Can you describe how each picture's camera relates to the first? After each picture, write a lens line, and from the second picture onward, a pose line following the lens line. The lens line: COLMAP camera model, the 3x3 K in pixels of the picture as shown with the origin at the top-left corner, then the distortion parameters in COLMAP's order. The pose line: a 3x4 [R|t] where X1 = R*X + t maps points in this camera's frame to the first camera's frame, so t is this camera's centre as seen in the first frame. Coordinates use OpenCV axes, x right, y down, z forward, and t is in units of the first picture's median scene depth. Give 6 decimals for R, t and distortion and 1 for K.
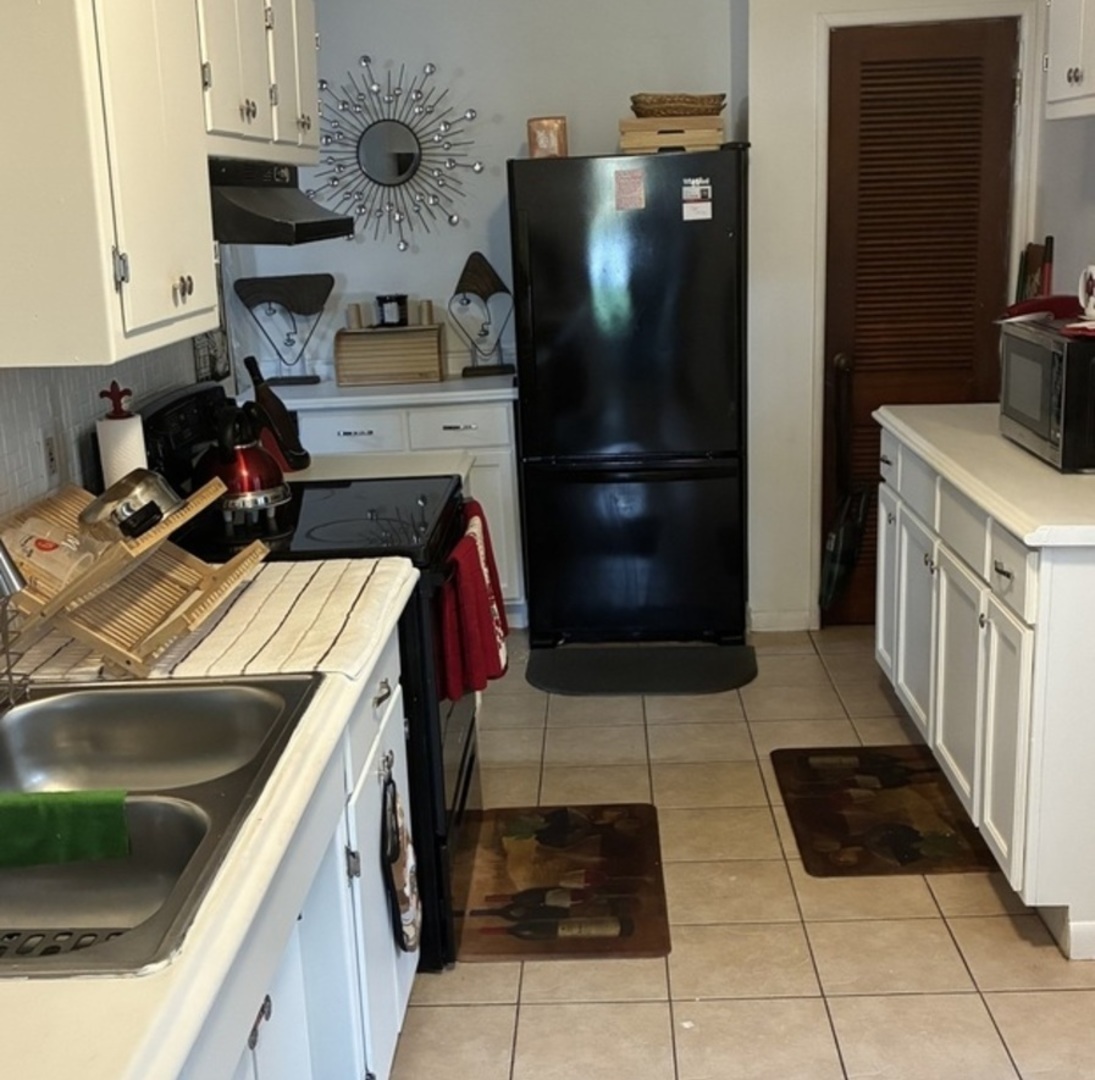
lens RADIAL K [[1429.5, 0, 547.5], [0, 1429.5, 540.0], [0, 0, 1]] dist [-0.004965, -0.012340]
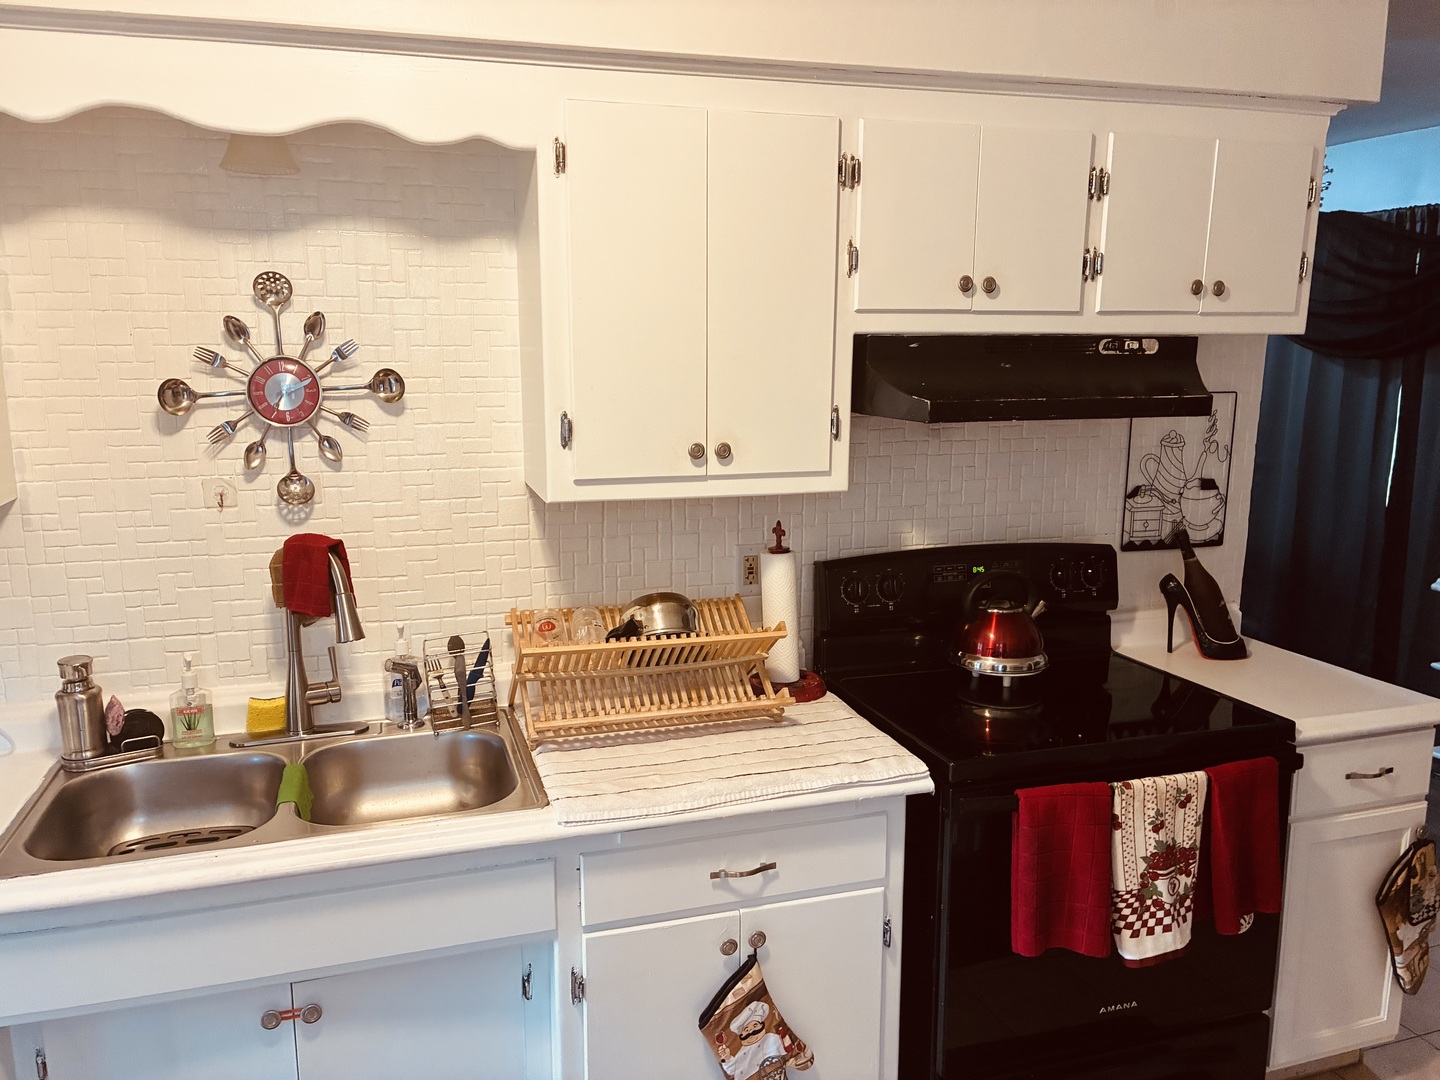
lens RADIAL K [[1103.0, 0, 720.0], [0, 1103.0, 540.0], [0, 0, 1]] dist [-0.003966, -0.000852]
pose [[0.323624, 0.193203, -0.926250, 0.509487], [-0.229861, 0.965658, 0.121112, -0.190132], [0.917841, 0.173714, 0.356920, 0.620857]]
